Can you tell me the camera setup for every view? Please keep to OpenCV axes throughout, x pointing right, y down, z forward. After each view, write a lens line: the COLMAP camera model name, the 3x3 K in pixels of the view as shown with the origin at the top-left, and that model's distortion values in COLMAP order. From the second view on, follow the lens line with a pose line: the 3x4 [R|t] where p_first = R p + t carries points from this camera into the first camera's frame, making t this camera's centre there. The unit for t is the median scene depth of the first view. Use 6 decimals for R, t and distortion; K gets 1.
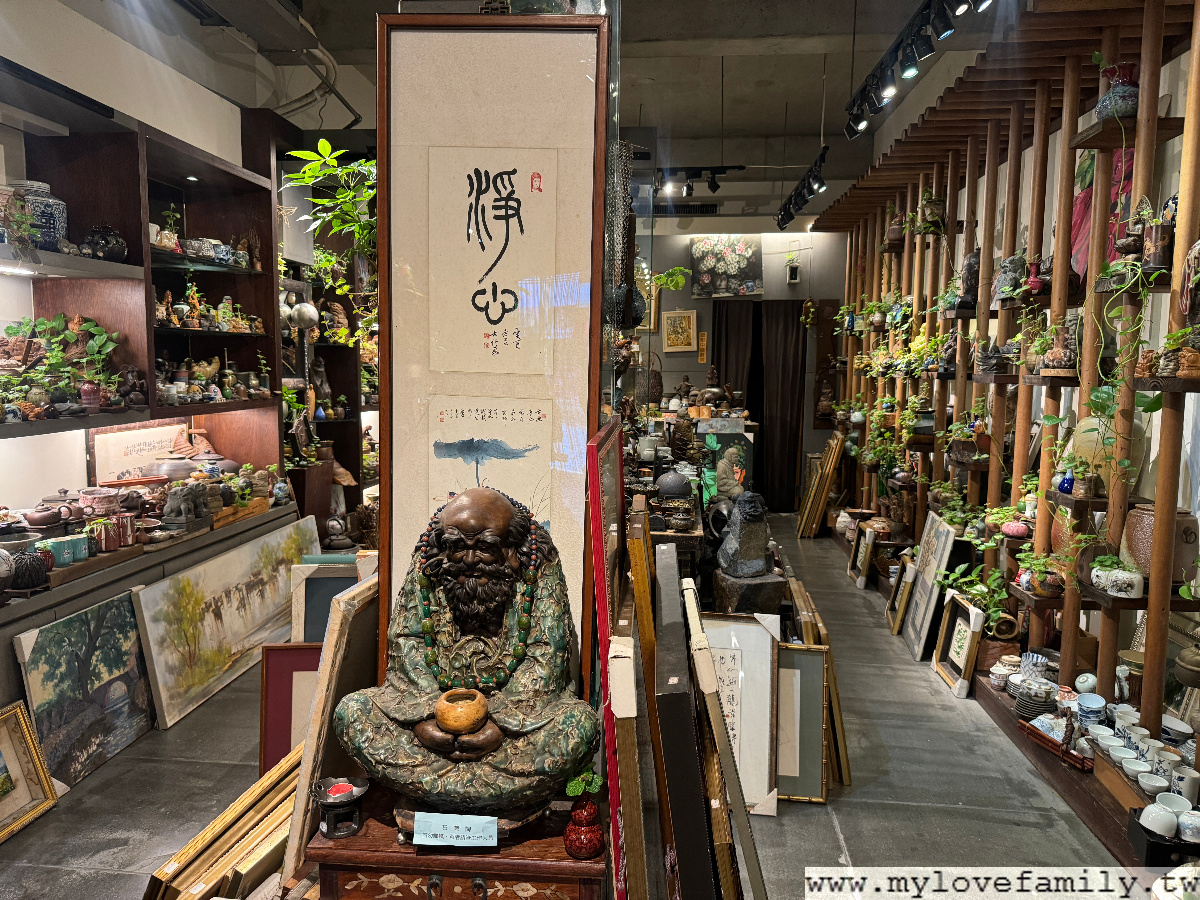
lens RADIAL K [[832.2, 0, 595.1], [0, 832.2, 446.7], [0, 0, 1]] dist [0.010138, 0.000333]
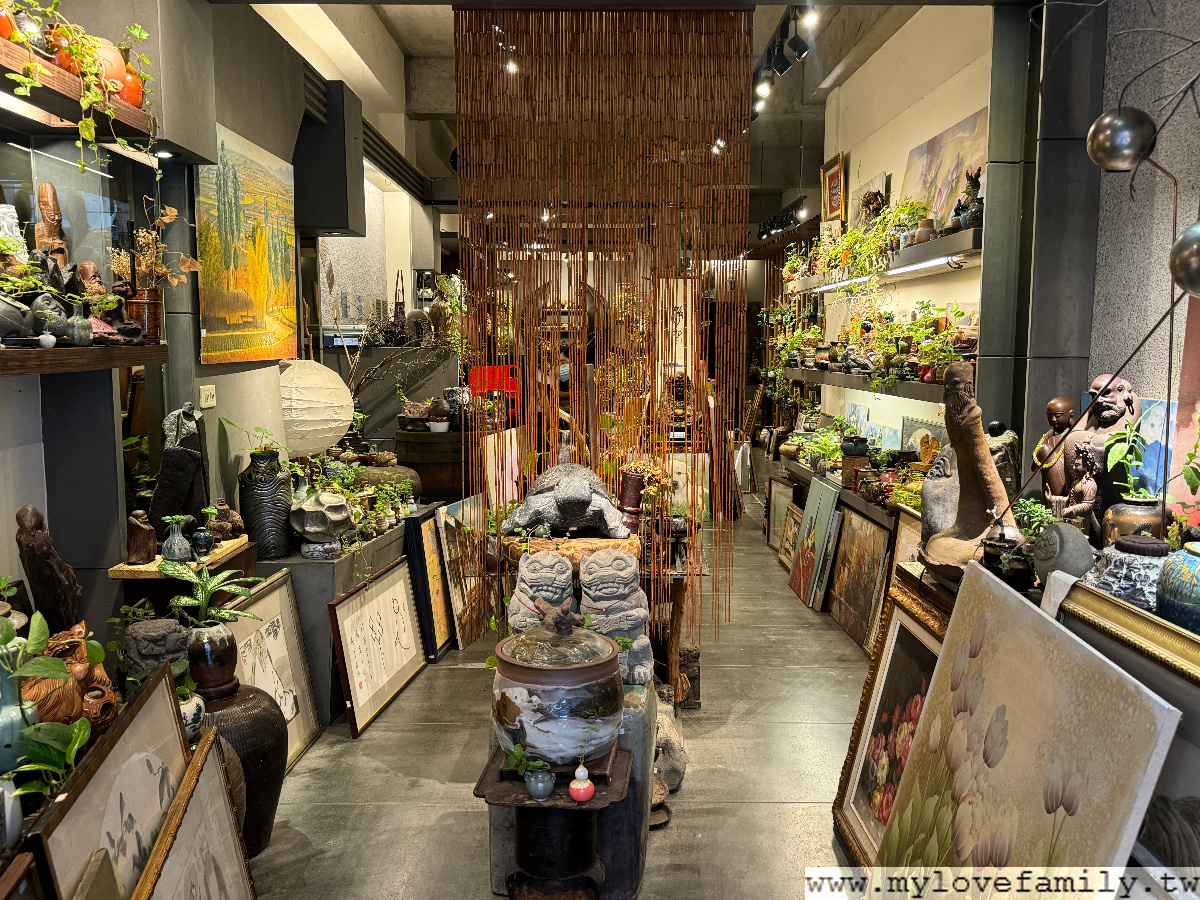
lens RADIAL K [[1005.5, 0, 598.6], [0, 1005.5, 453.1], [0, 0, 1]] dist [0.006609, 0.000353]
pose [[0.994431, -0.019533, 0.103560, -0.252101], [0.017986, 0.999713, 0.015847, 0.086886], [-0.103840, -0.013896, 0.994497, -1.009155]]
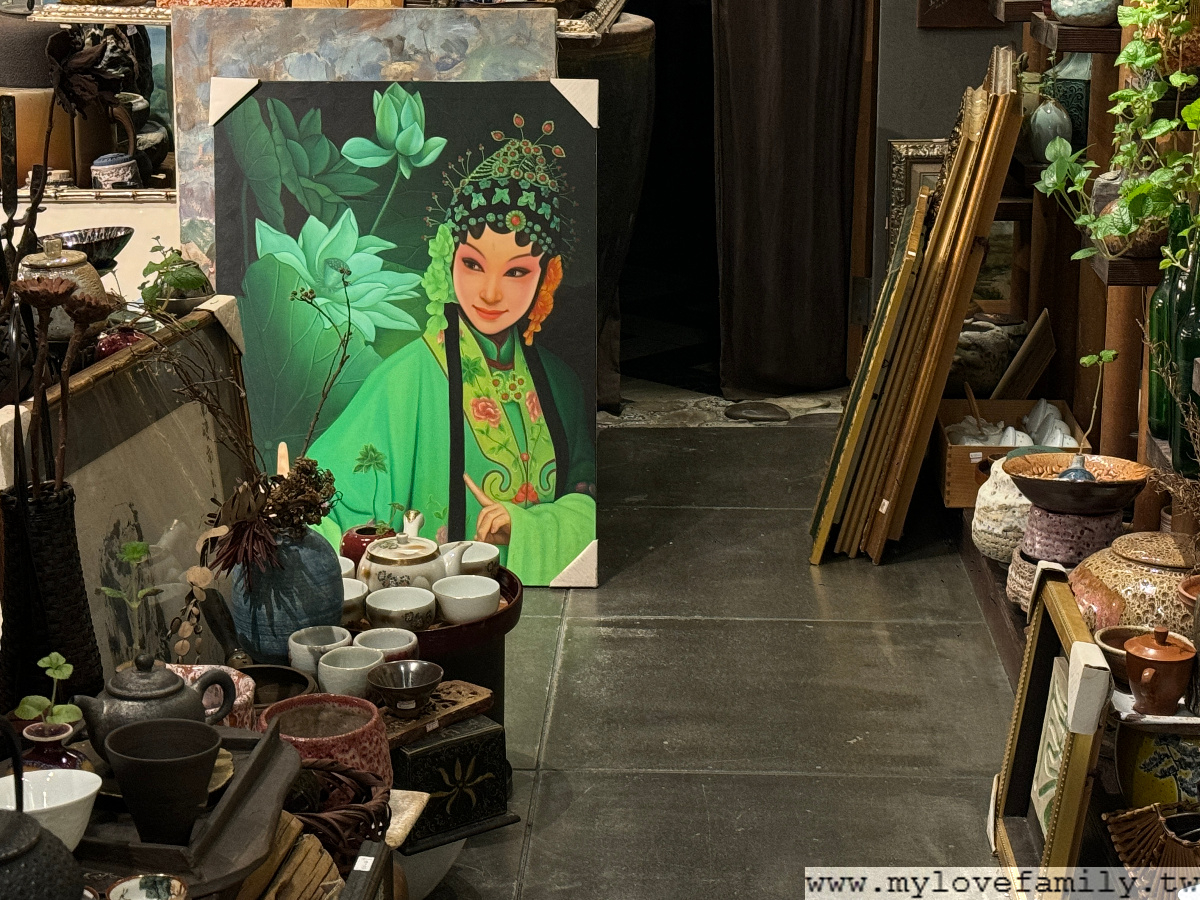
lens RADIAL K [[2548.0, 0, 602.5], [0, 2548.0, 453.1], [0, 0, 1]] dist [0.276107, 0.000000]
pose [[0.996473, -0.037519, 0.075056, 0.146293], [0.024713, 0.986017, 0.164801, -0.031287], [-0.080189, -0.162365, 0.983467, 0.367017]]
